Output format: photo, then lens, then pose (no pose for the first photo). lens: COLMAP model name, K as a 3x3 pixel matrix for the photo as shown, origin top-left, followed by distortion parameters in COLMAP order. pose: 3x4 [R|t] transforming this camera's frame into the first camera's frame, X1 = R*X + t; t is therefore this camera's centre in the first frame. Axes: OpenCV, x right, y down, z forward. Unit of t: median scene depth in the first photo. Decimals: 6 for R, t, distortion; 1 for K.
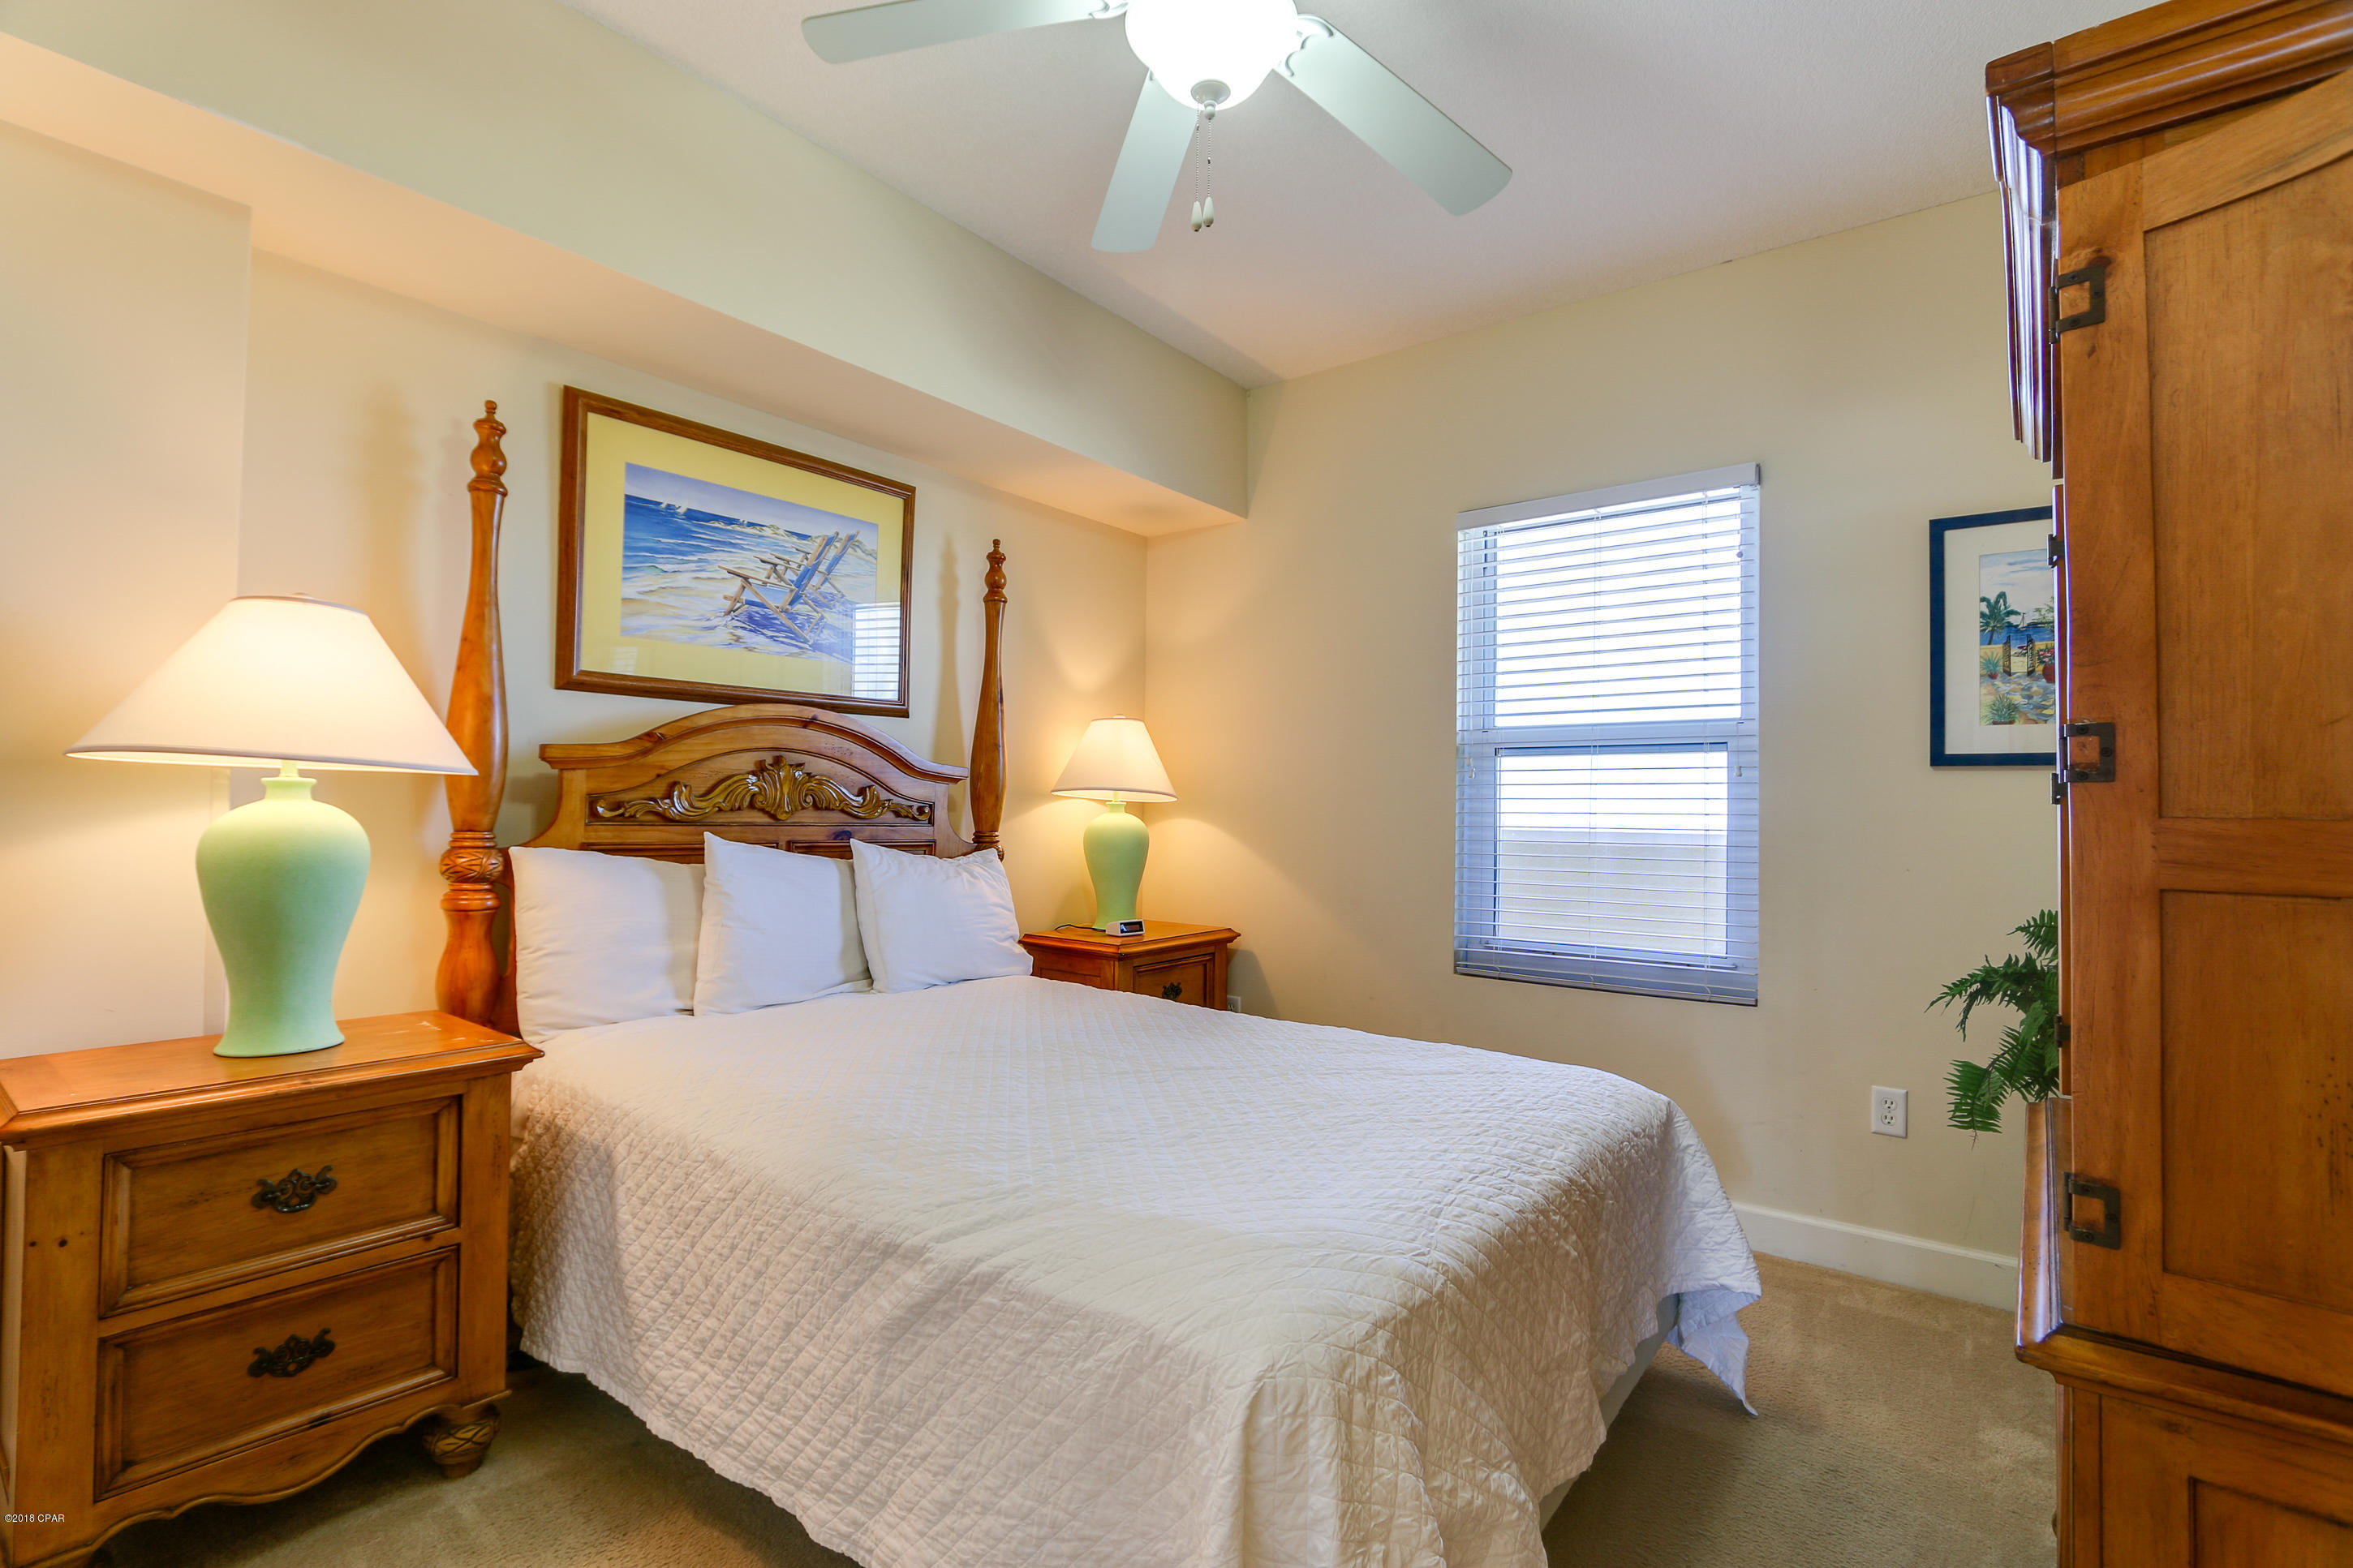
lens RADIAL K [[1099.8, 0, 1161.9], [0, 1099.8, 778.8], [0, 0, 1]] dist [-0.003137, -0.000103]
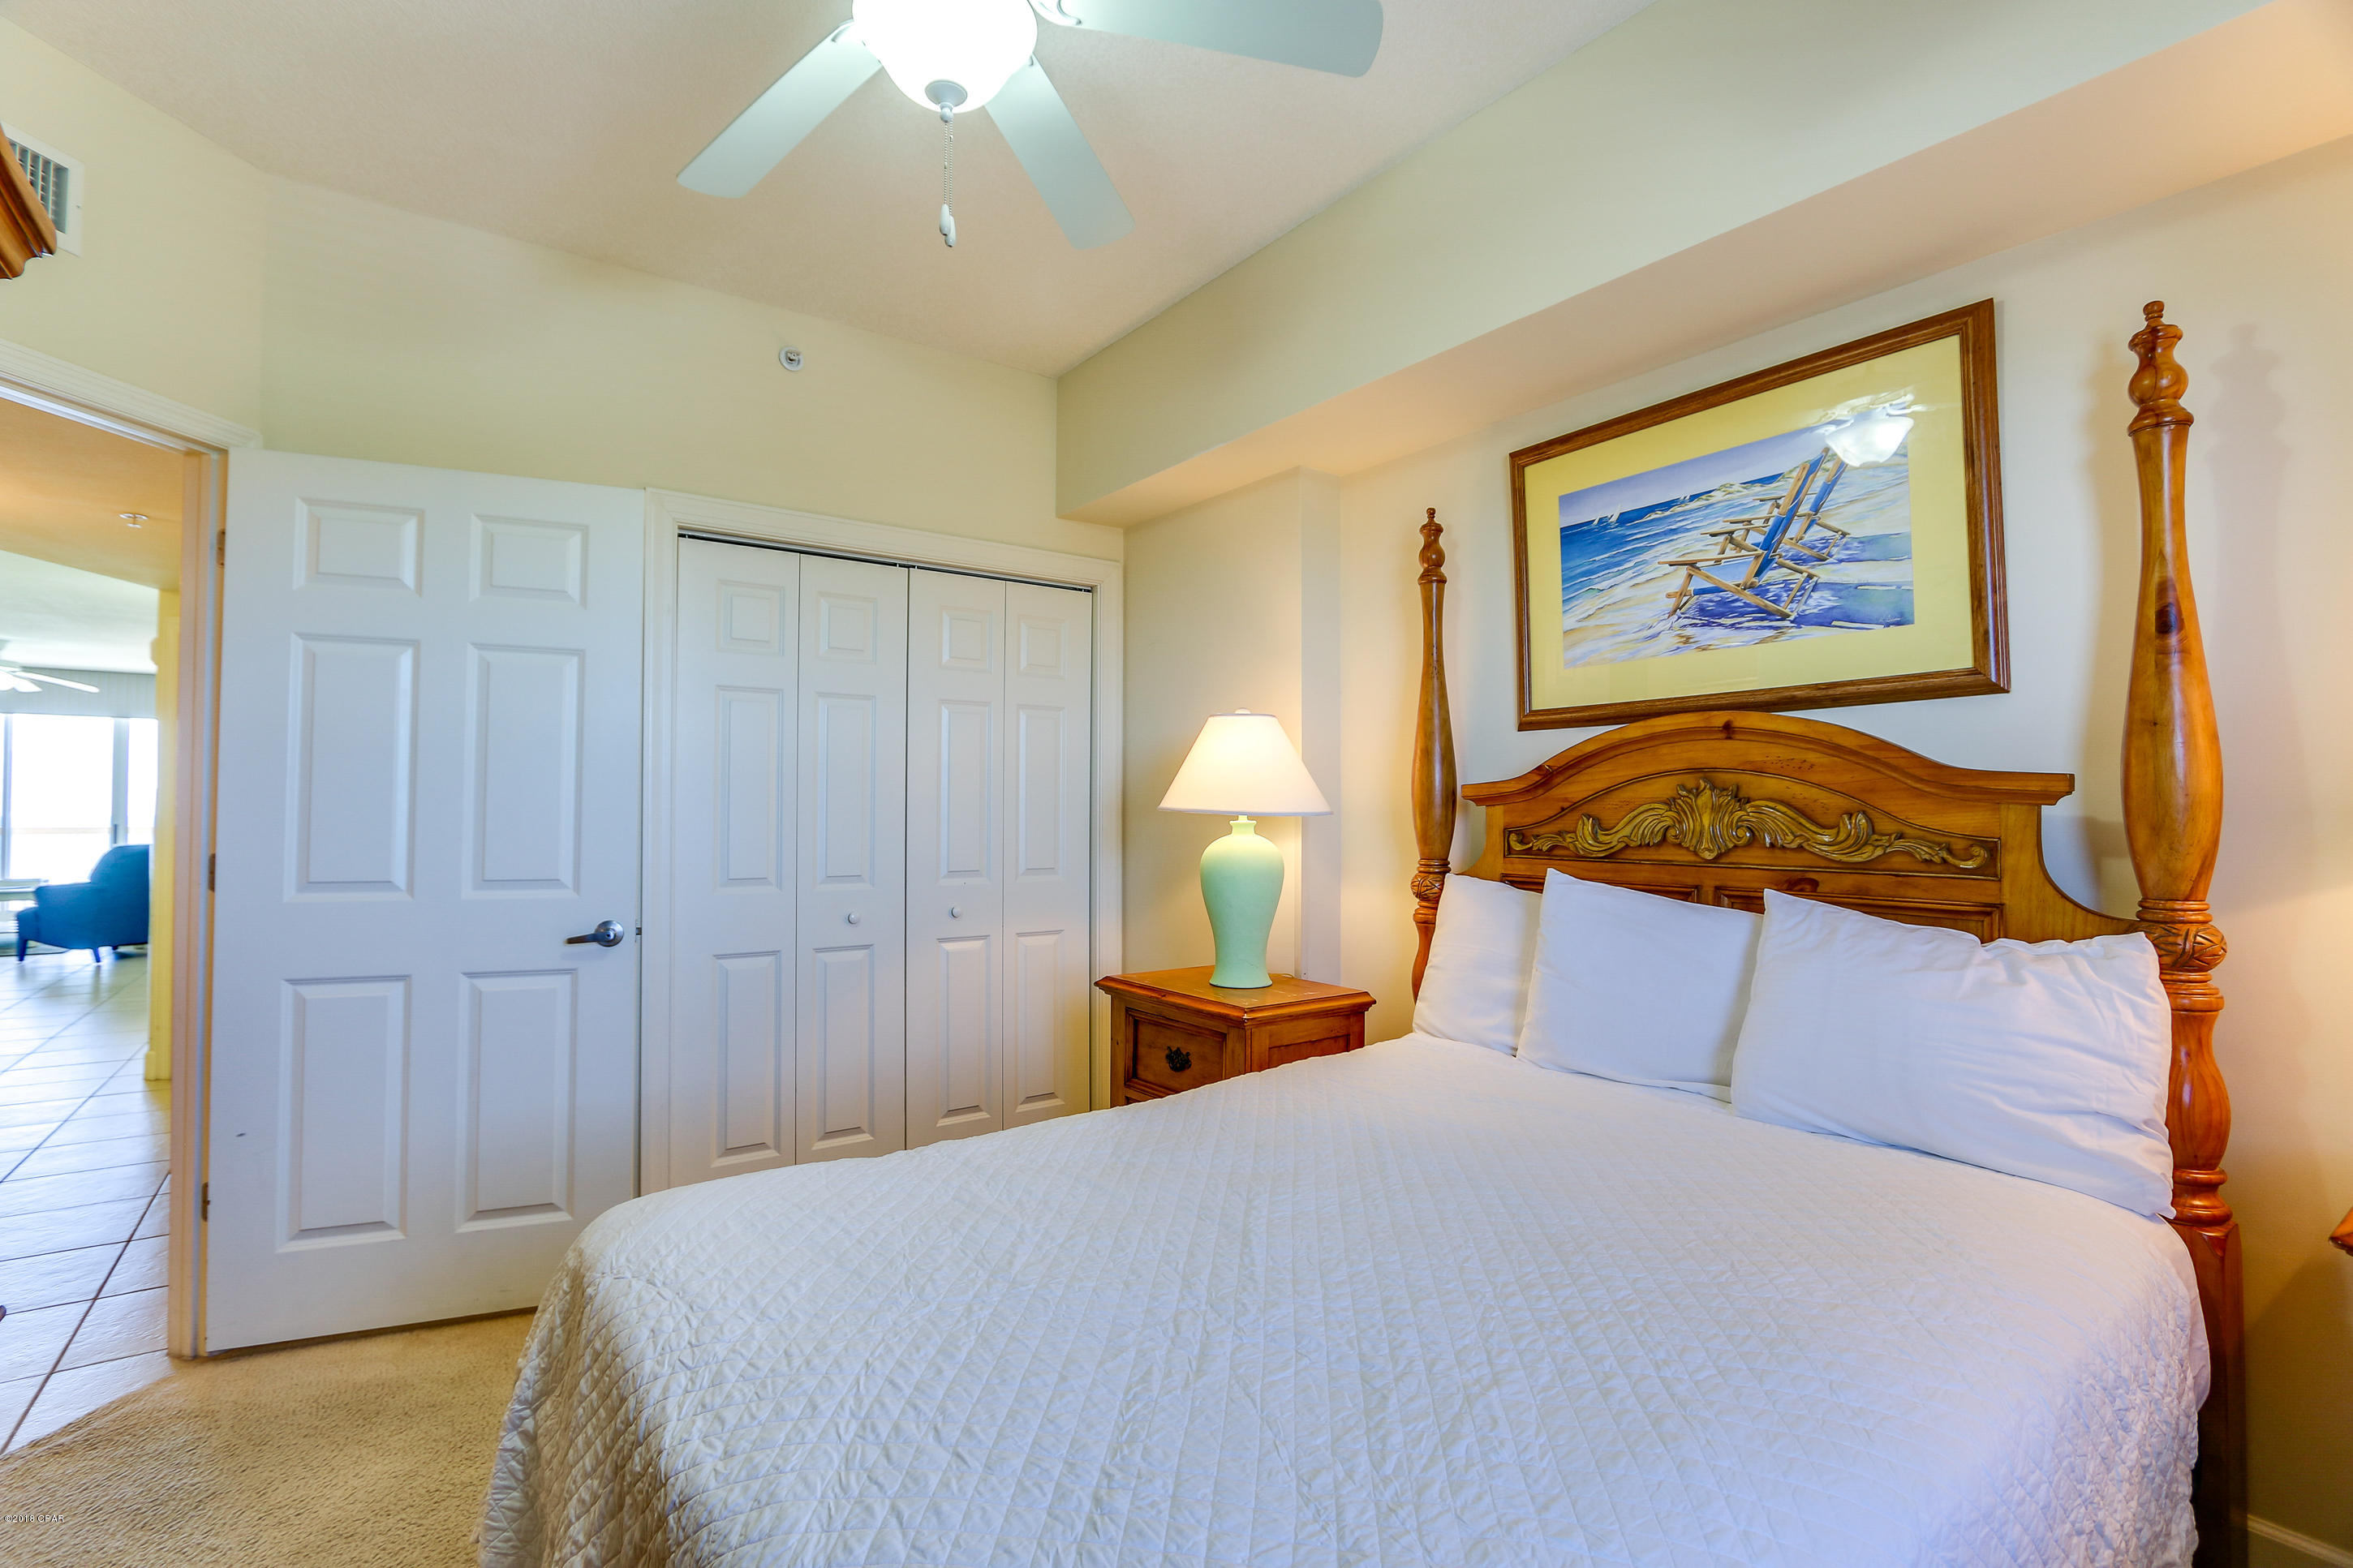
lens RADIAL K [[1099.8, 0, 1159.4], [0, 1099.8, 787.3], [0, 0, 1]] dist [-0.003137, -0.000103]
pose [[-0.279310, -0.042117, -0.959277, 0.516402], [0.015567, 0.998708, -0.048381, 0.017869], [0.960075, -0.028447, -0.278293, 0.845598]]
